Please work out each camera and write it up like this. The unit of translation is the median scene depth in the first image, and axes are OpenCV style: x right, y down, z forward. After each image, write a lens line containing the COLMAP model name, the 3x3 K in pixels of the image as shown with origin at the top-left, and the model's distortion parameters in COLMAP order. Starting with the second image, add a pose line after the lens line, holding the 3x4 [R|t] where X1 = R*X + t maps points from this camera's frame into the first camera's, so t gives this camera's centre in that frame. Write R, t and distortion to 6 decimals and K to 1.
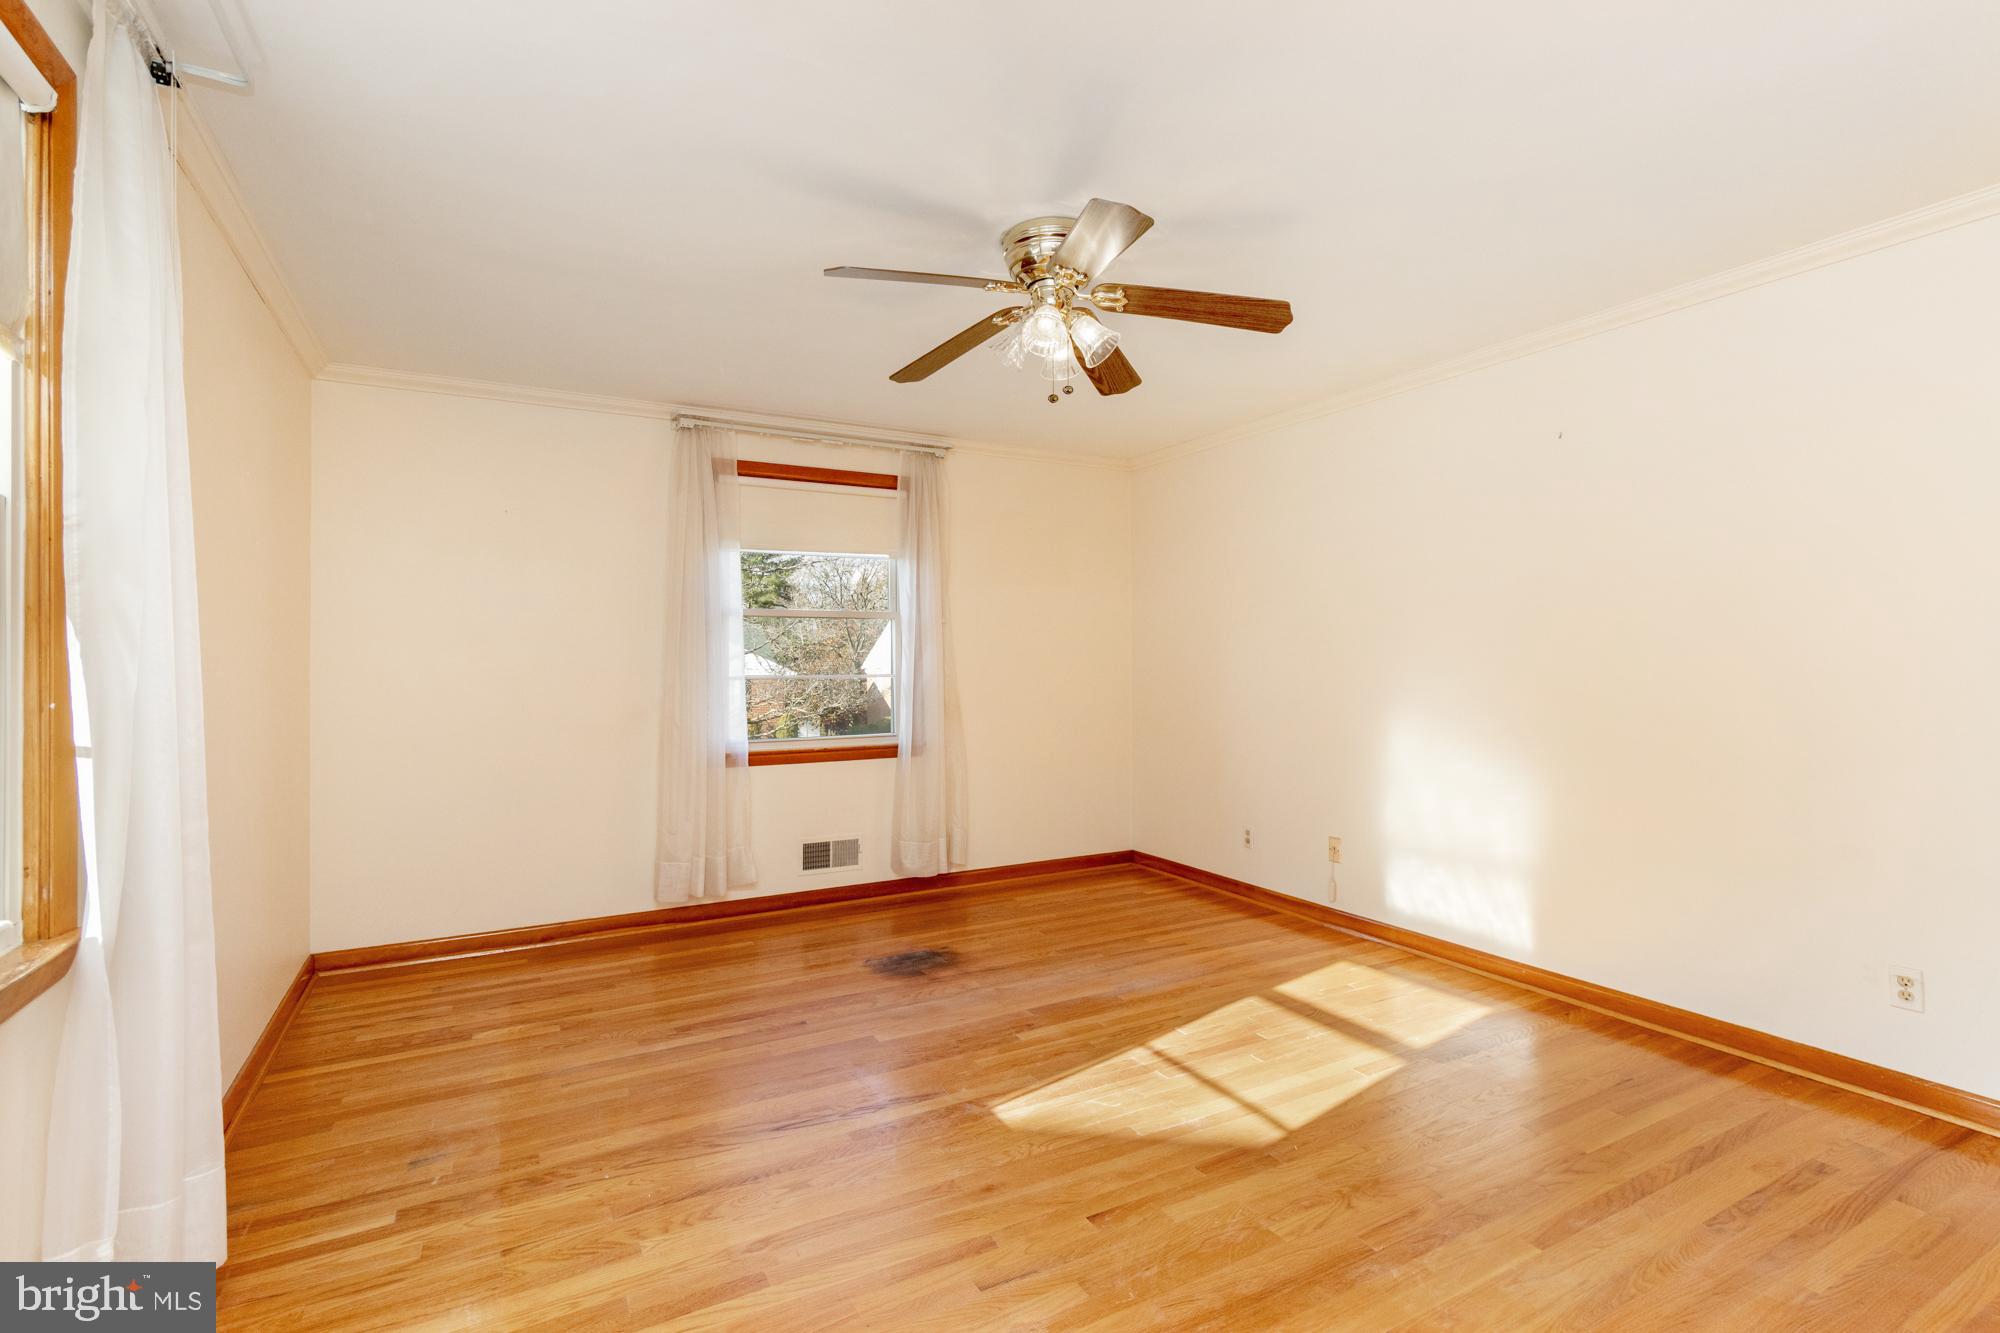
lens RADIAL K [[935.2, 0, 1010.5], [0, 935.2, 660.2], [0, 0, 1]] dist [0.002063, -0.000741]
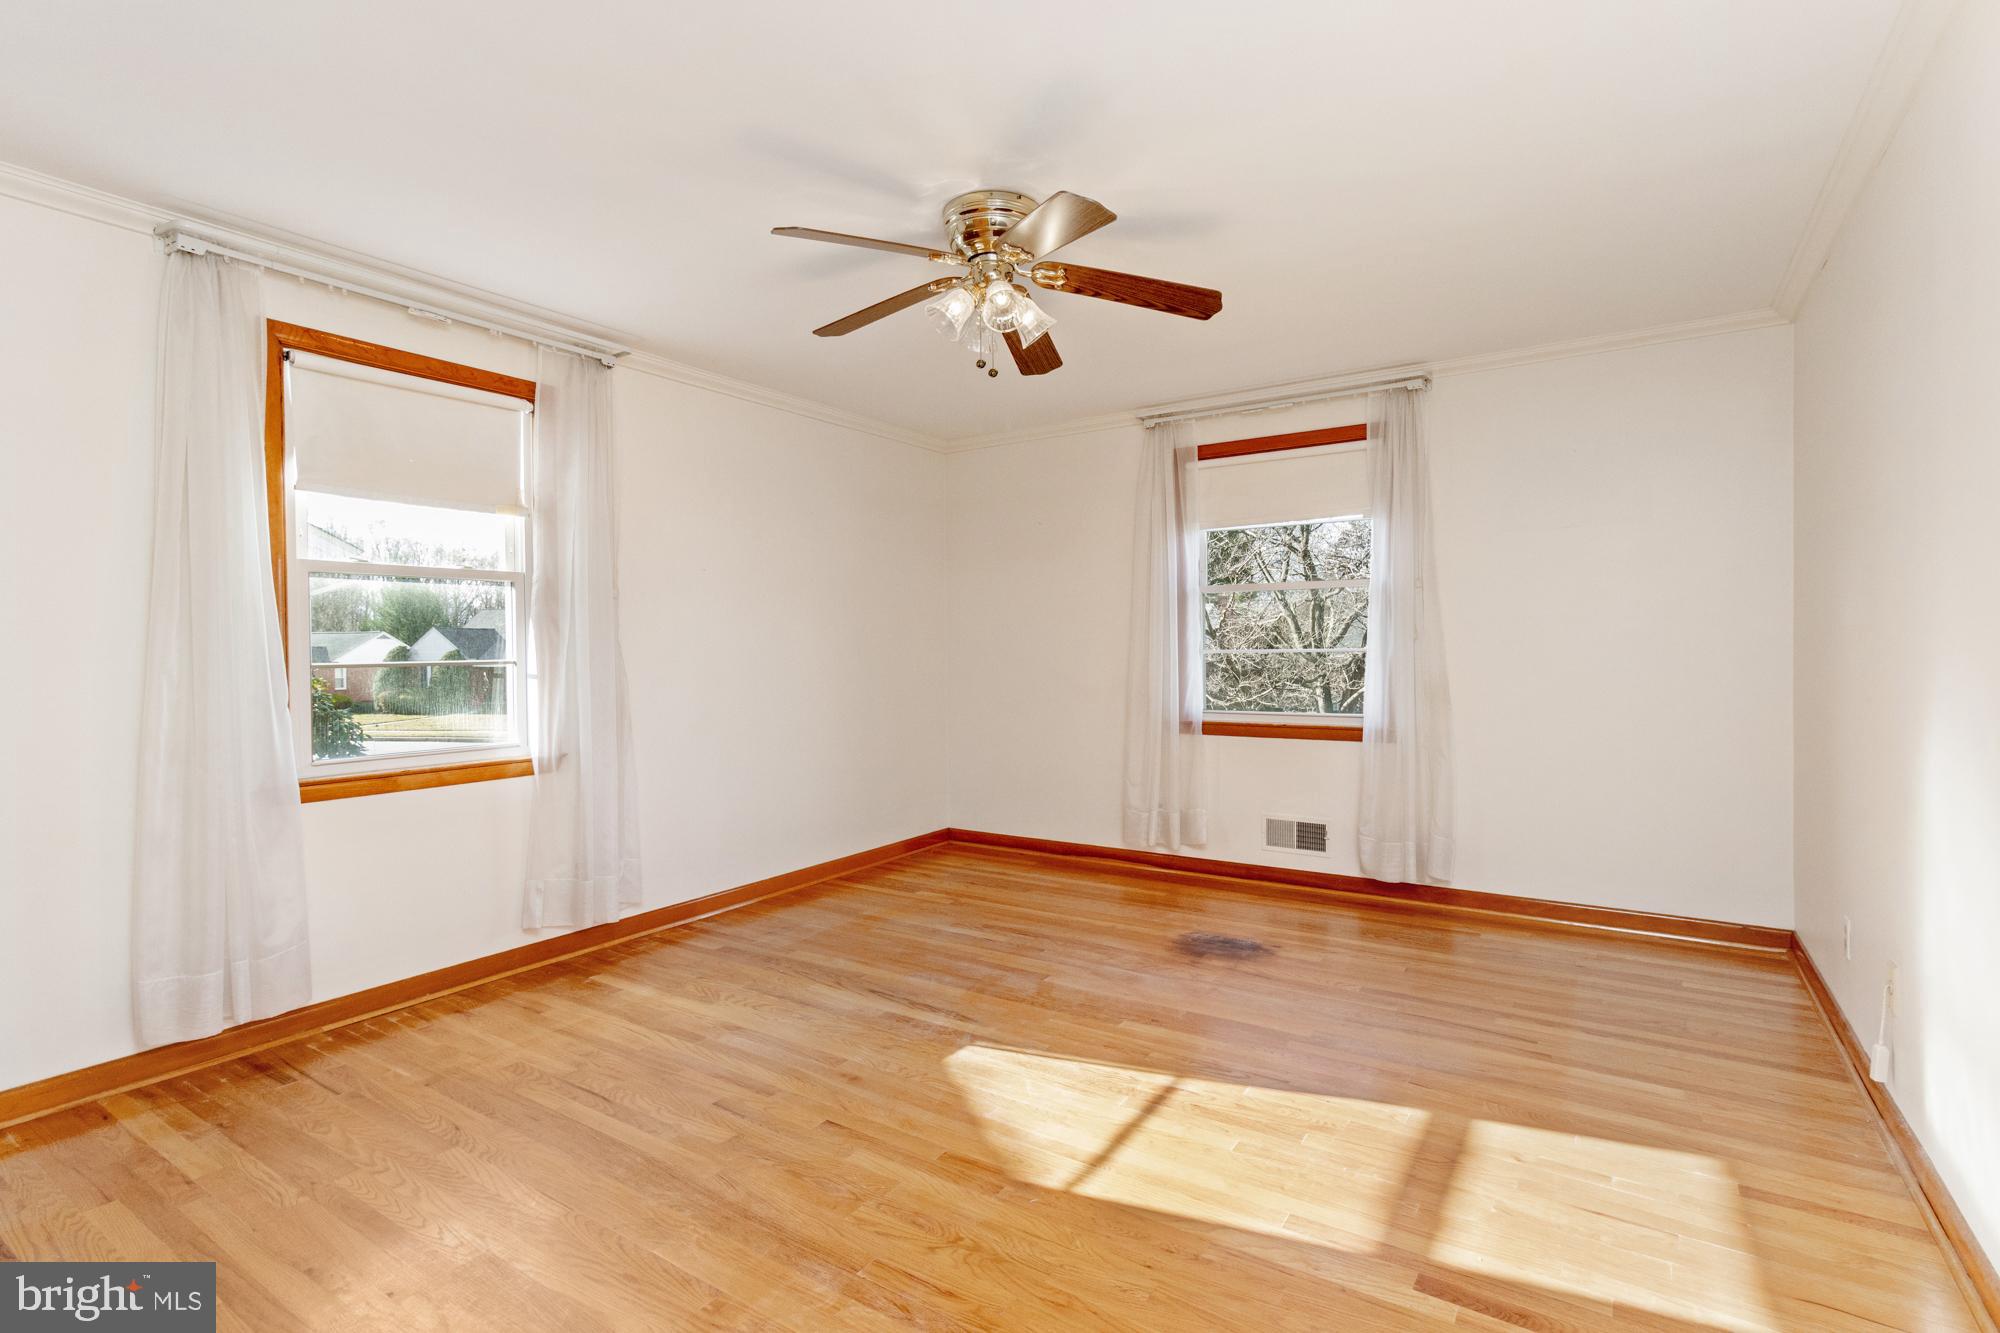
lens RADIAL K [[935.2, 0, 1014.3], [0, 935.2, 666.5], [0, 0, 1]] dist [0.002063, -0.000741]
pose [[0.471187, 0.021693, -0.881766, 0.653167], [0.007830, 0.999555, 0.028775, 0.004676], [0.881998, -0.020463, 0.470808, 0.370097]]
